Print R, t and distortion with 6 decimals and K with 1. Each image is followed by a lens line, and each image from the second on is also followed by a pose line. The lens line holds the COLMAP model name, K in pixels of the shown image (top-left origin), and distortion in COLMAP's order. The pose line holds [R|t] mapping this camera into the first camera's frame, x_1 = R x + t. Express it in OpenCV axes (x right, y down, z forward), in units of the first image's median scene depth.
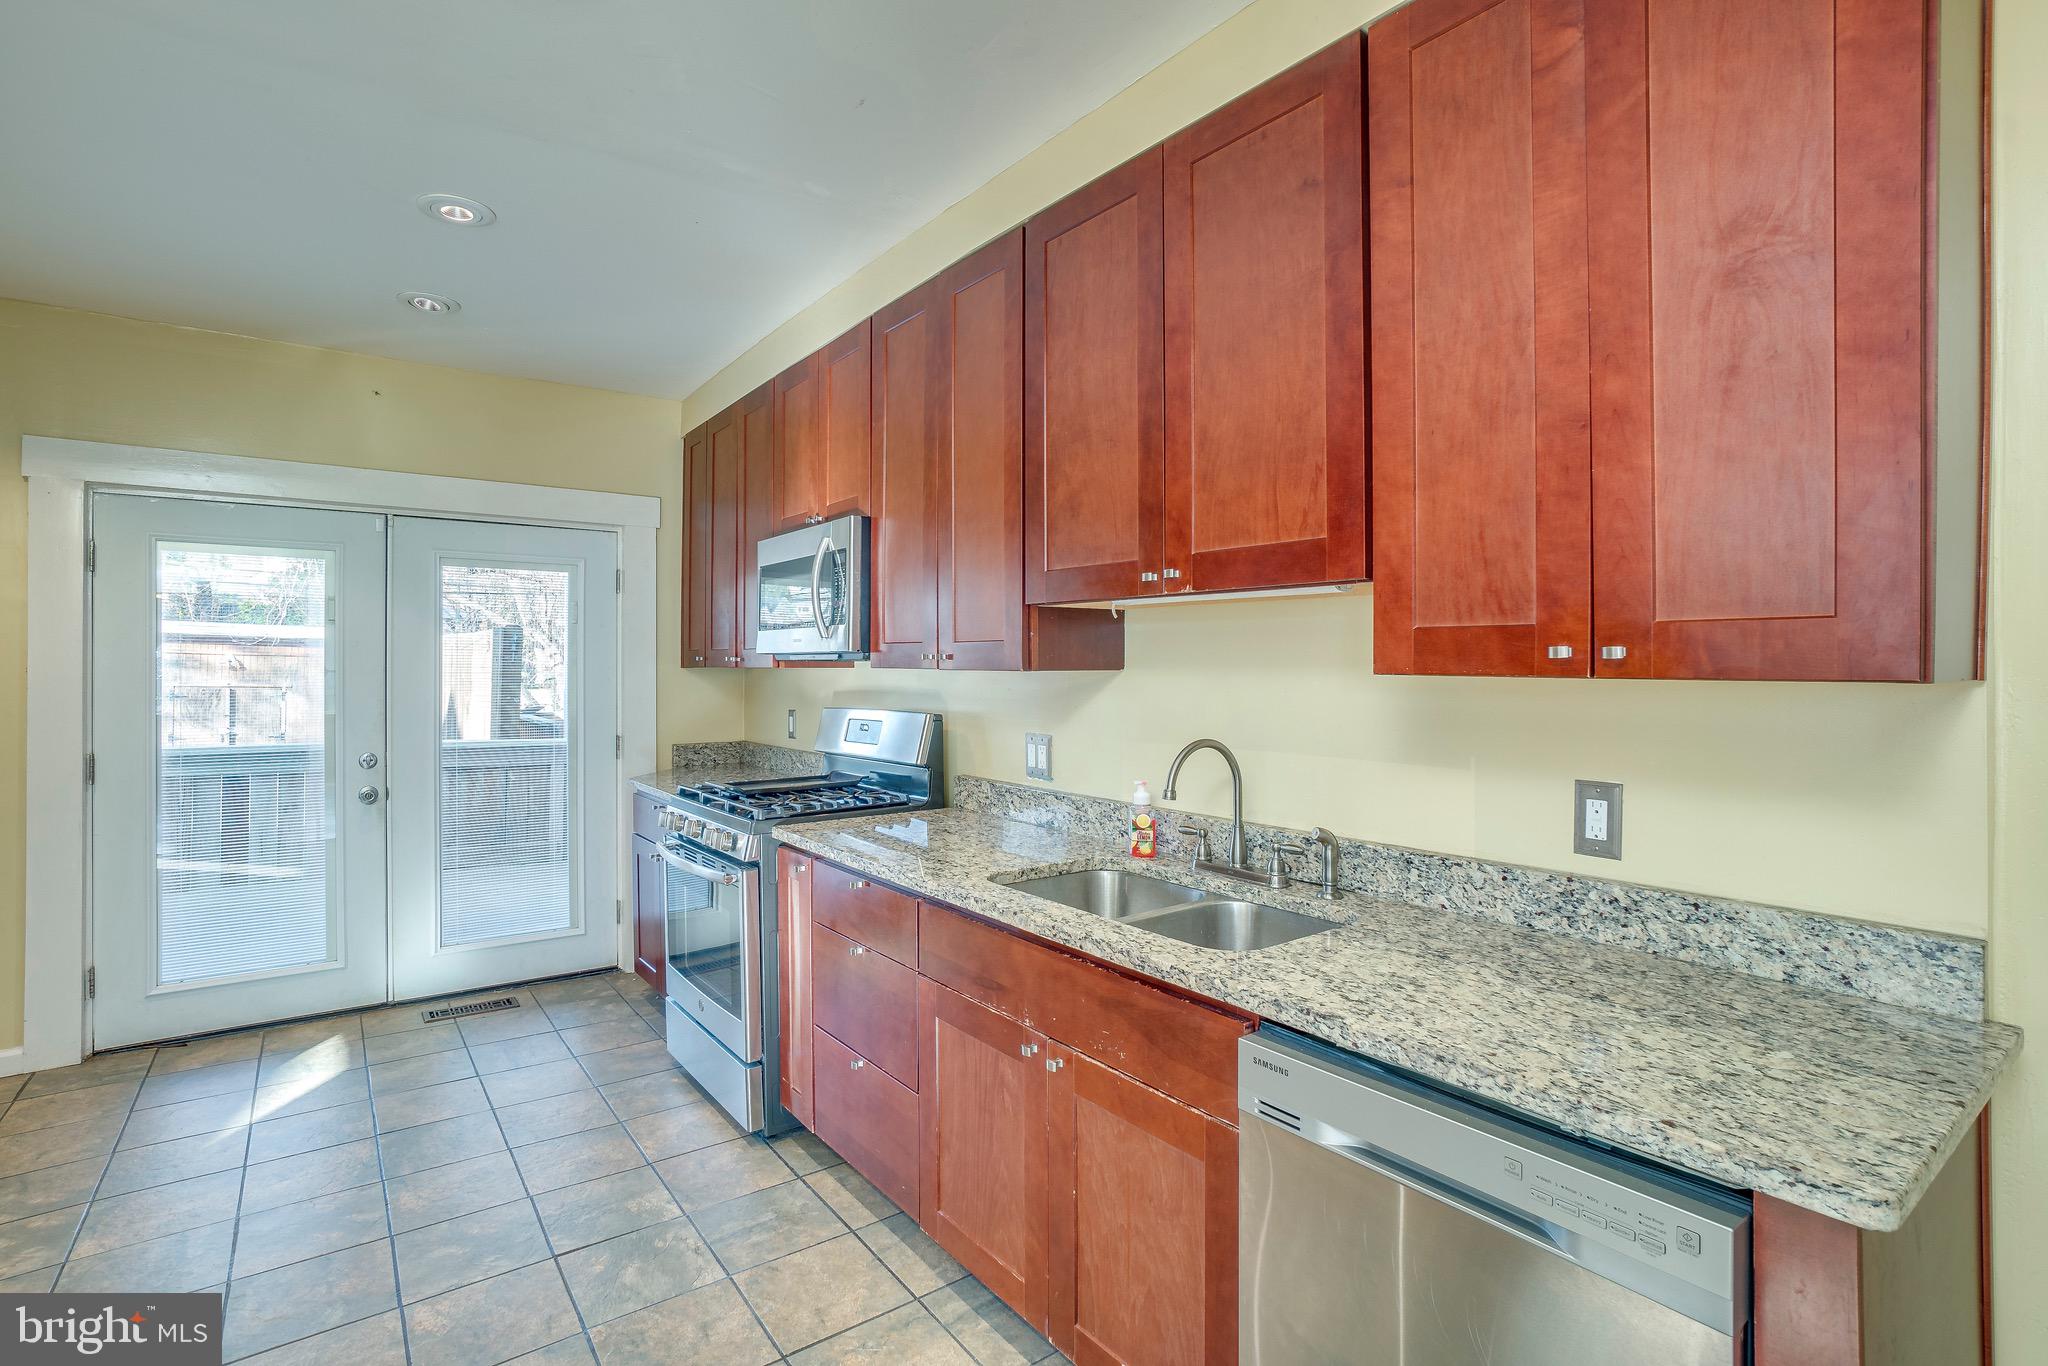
lens RADIAL K [[969.2, 0, 1013.4], [0, 969.2, 673.6], [0, 0, 1]] dist [-0.021674, 0.003610]
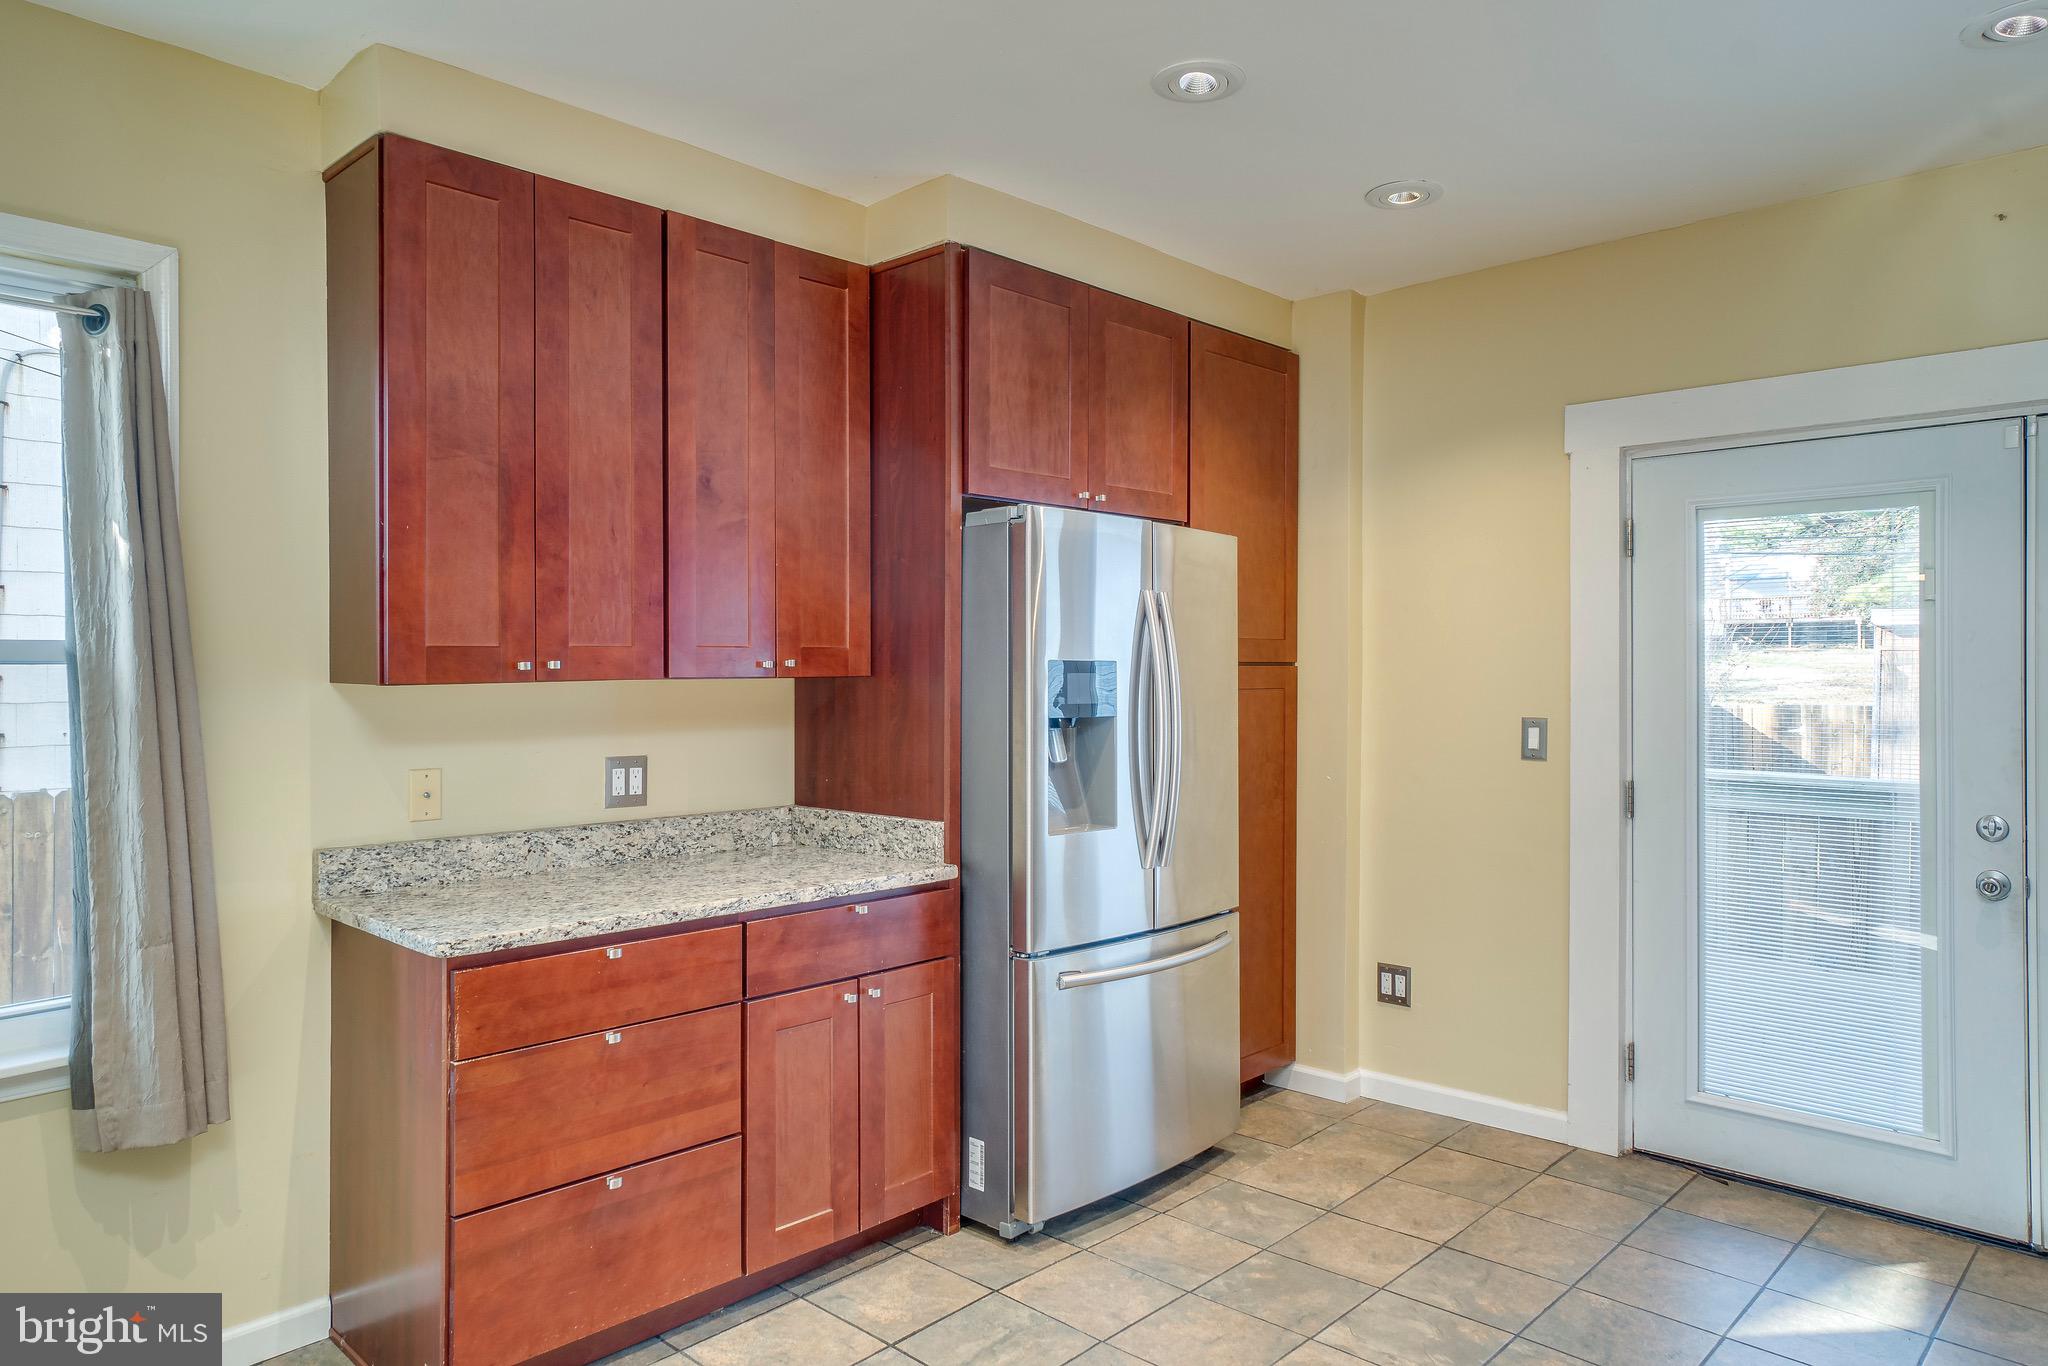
lens RADIAL K [[1336.9, 0, 1006.3], [0, 1336.9, 669.2], [0, 0, 1]] dist [0.010080, 0.005369]
pose [[0.190057, 0.003083, -0.981768, 0.081715], [-0.007610, 0.999970, 0.001667, -0.011909], [0.981744, 0.007154, 0.190075, 0.443585]]
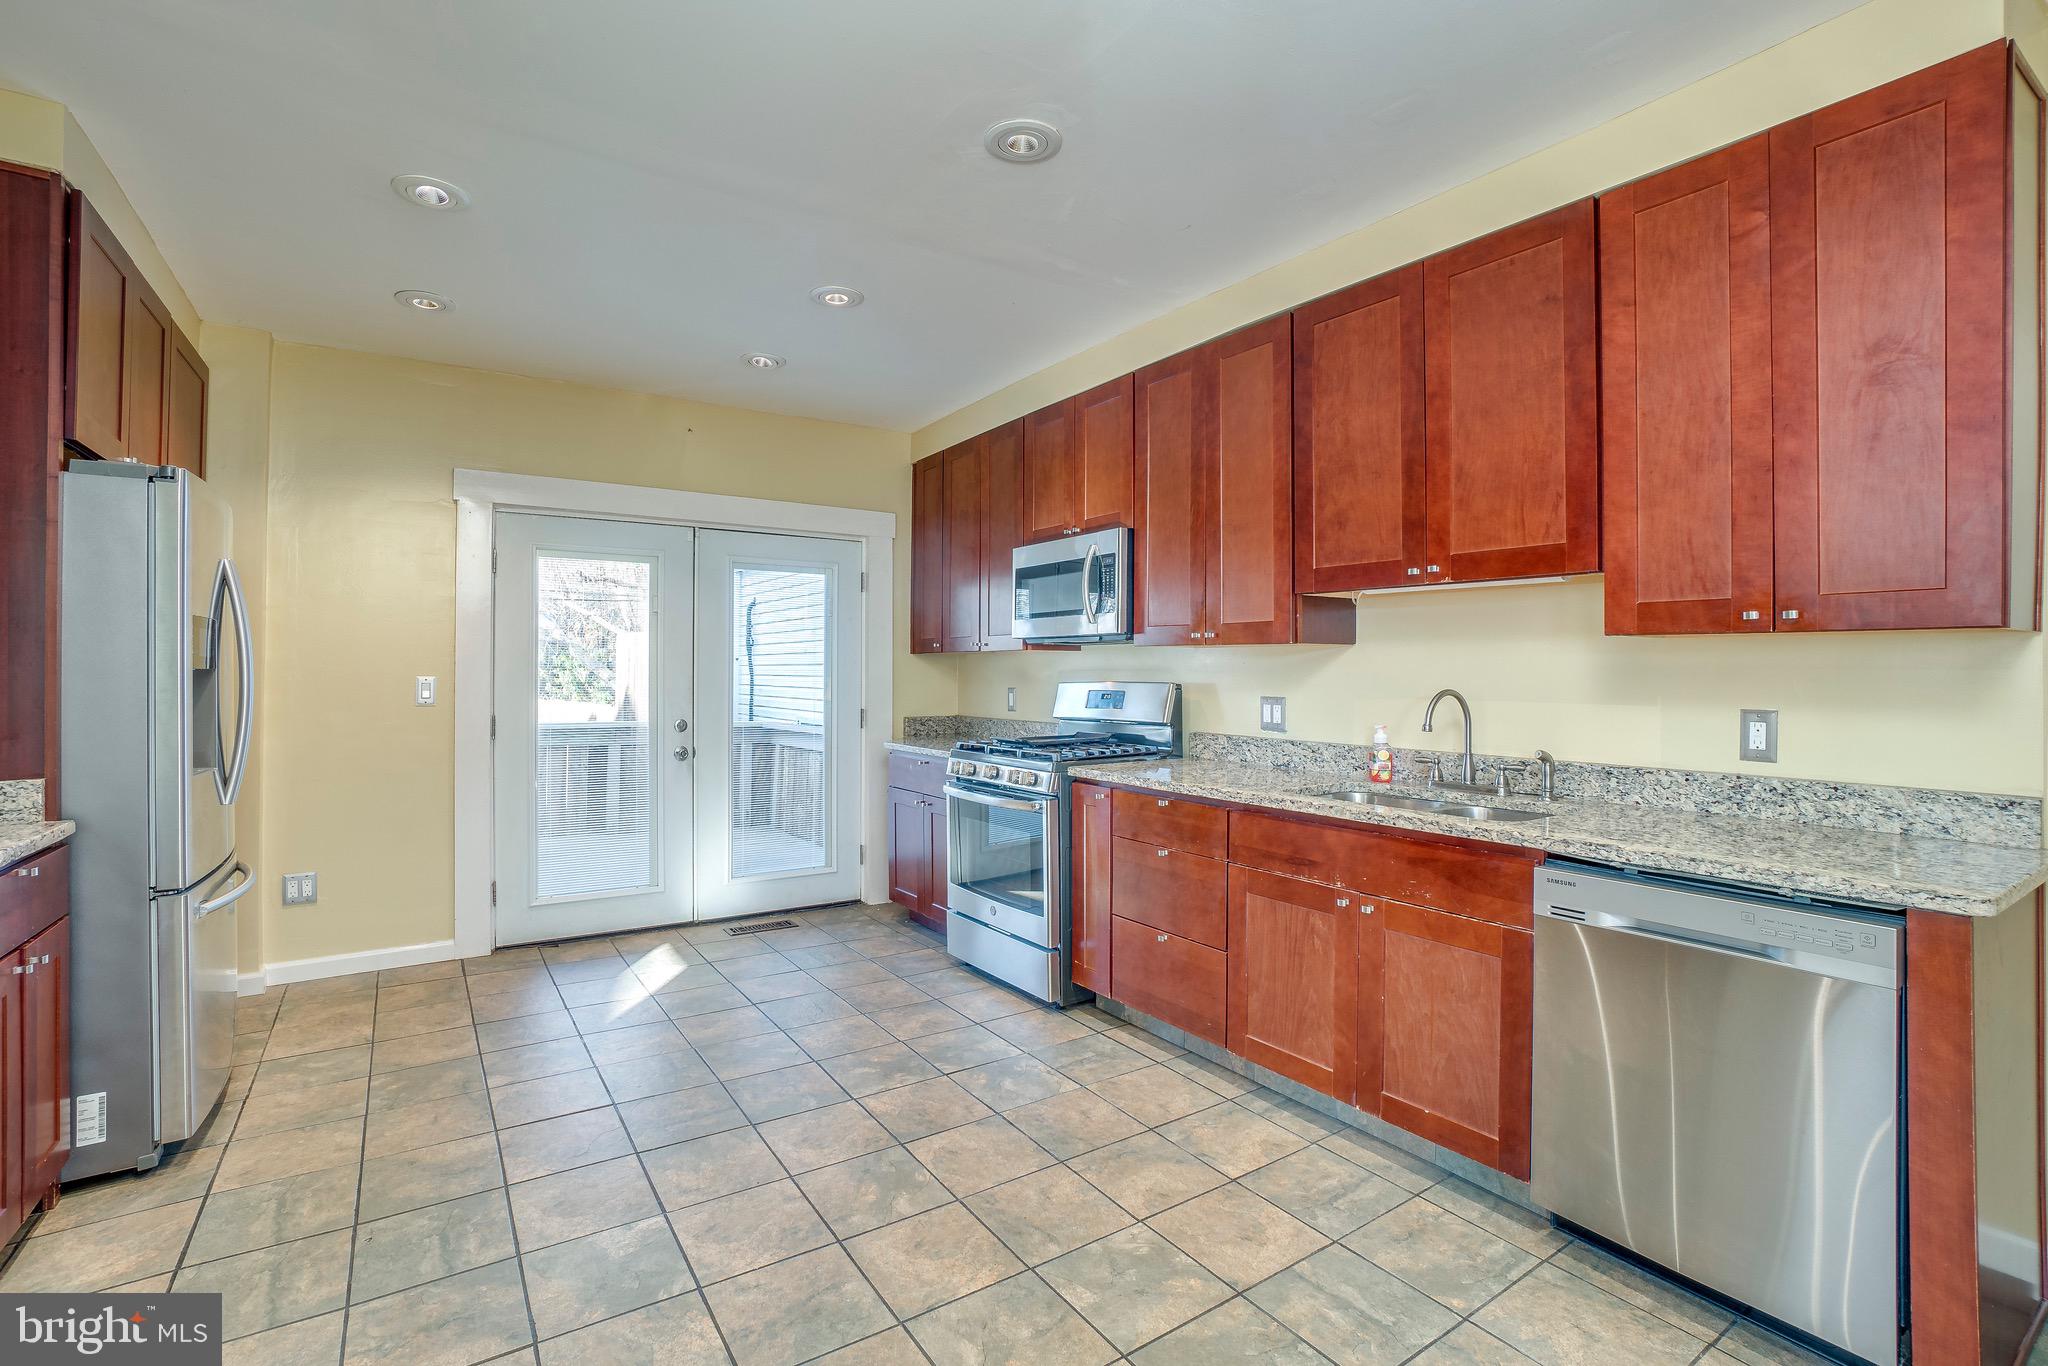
lens RADIAL K [[926.4, 0, 1021.4], [0, 926.4, 672.8], [0, 0, 1]] dist [-0.028965, 0.009536]
pose [[0.999308, 0.005074, -0.036850, -0.368062], [-0.005374, 0.999953, -0.008048, 0.058690], [0.036807, 0.008241, 0.999288, -0.339262]]
